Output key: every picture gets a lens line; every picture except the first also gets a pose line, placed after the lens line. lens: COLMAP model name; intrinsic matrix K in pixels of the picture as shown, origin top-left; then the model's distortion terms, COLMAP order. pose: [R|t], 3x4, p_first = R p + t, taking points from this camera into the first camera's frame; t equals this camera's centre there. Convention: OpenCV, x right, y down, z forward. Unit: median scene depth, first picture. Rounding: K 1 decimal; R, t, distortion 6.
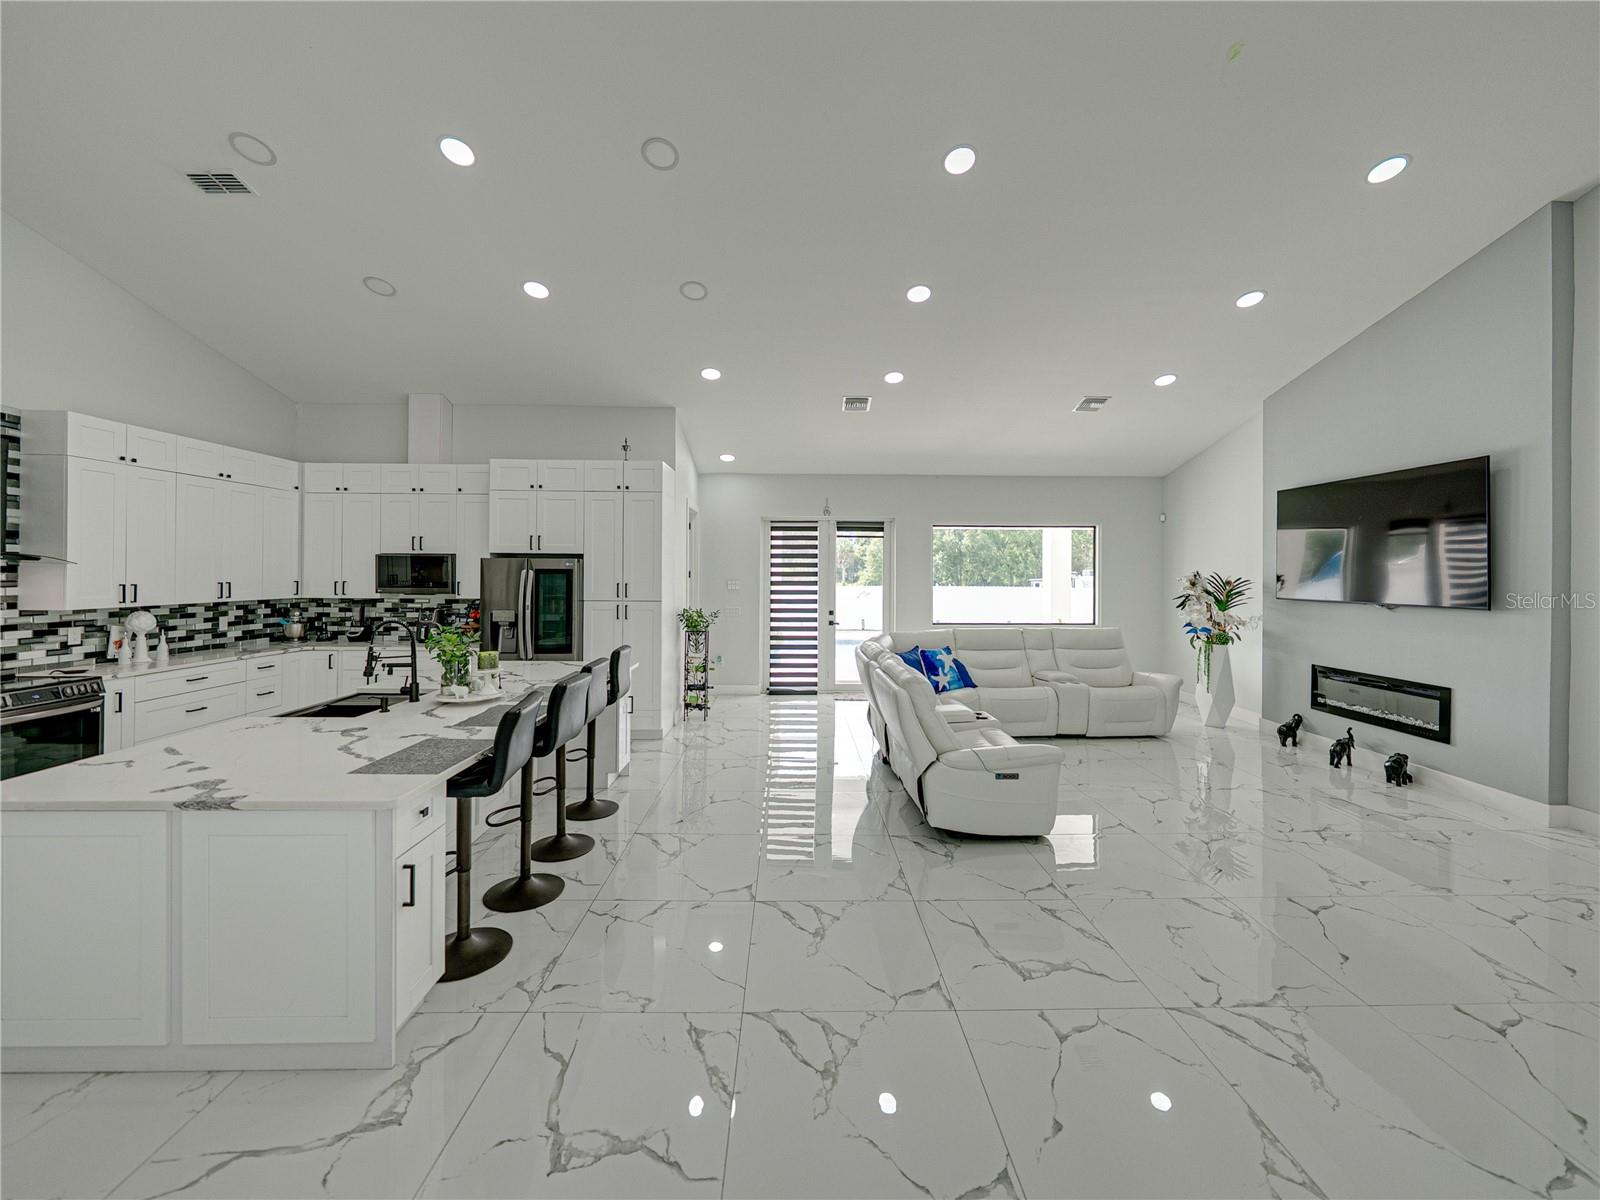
lens RADIAL K [[621.2, 0, 810.8], [0, 621.2, 568.4], [0, 0, 1]] dist [-0.002337, 0.001029]
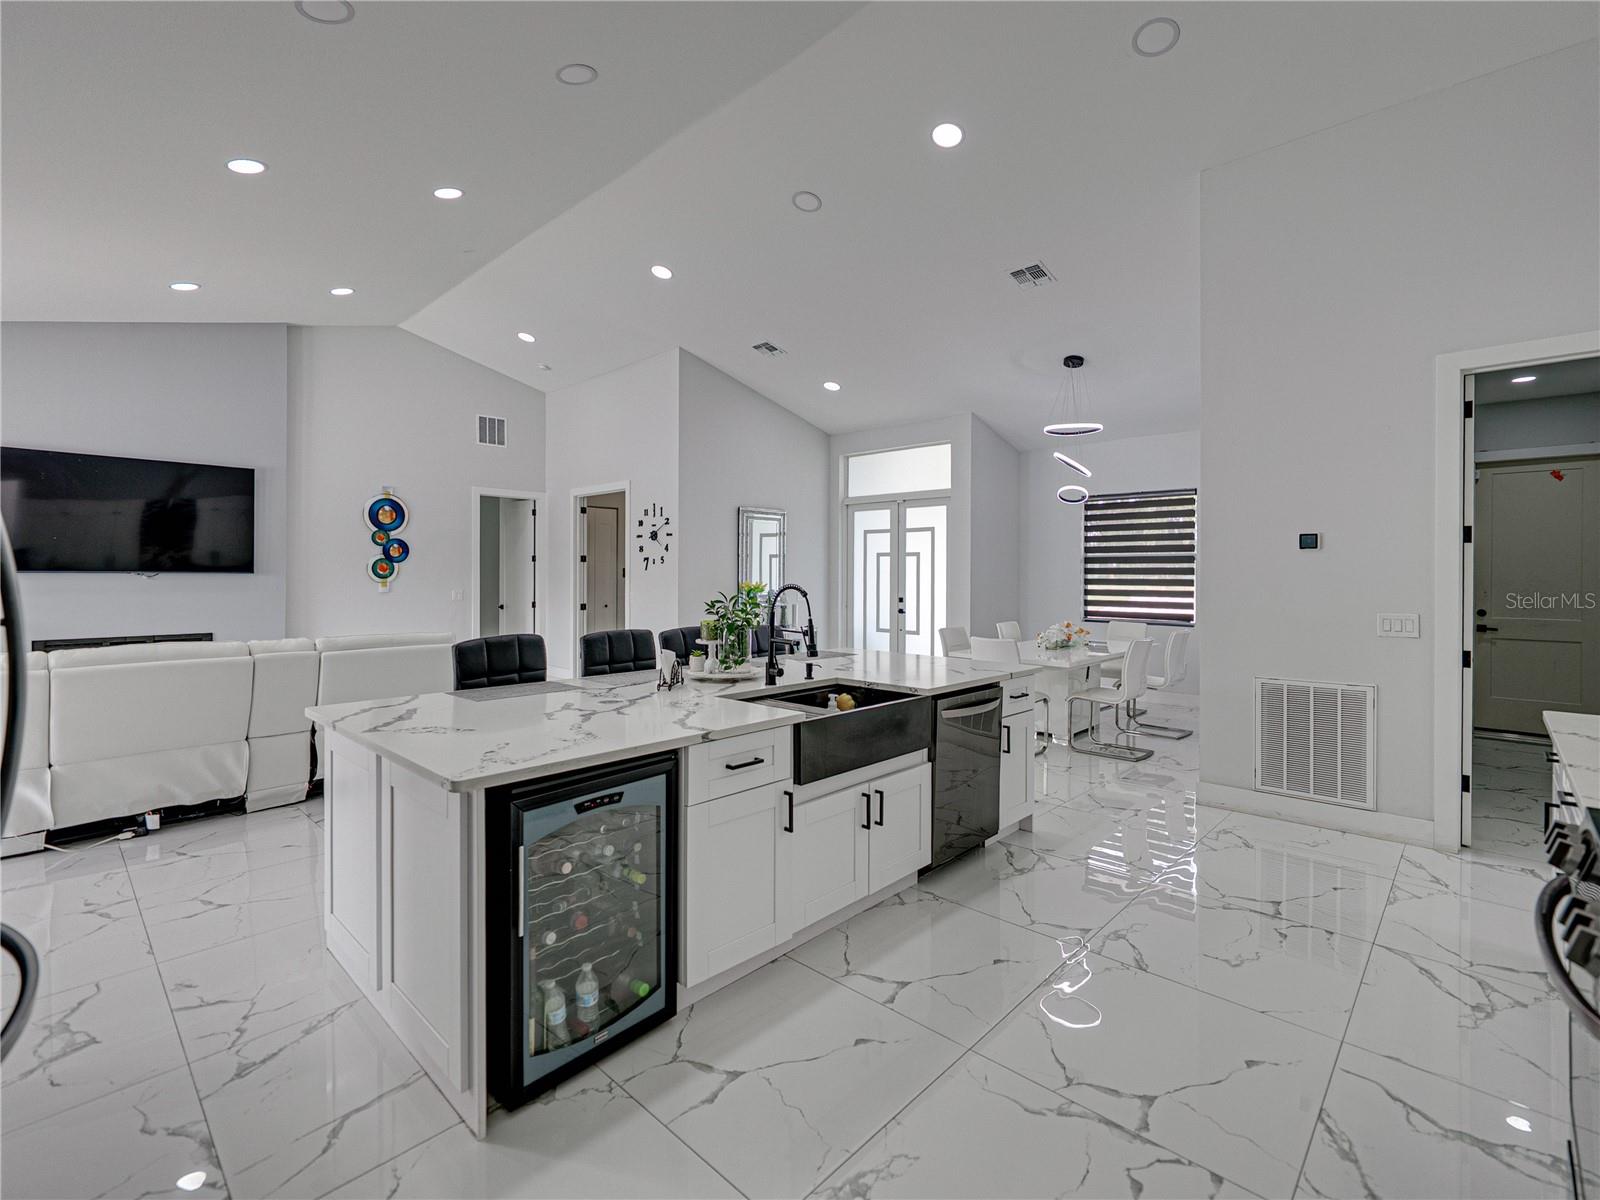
lens RADIAL K [[724.0, 0, 801.2], [0, 724.0, 577.4], [0, 0, 1]] dist [-0.000027, 0.000089]
pose [[-0.704922, -0.011555, 0.709190, -0.759394], [-0.012923, 0.999911, 0.003447, 0.038937], [-0.709167, -0.006735, -0.705009, 0.934667]]
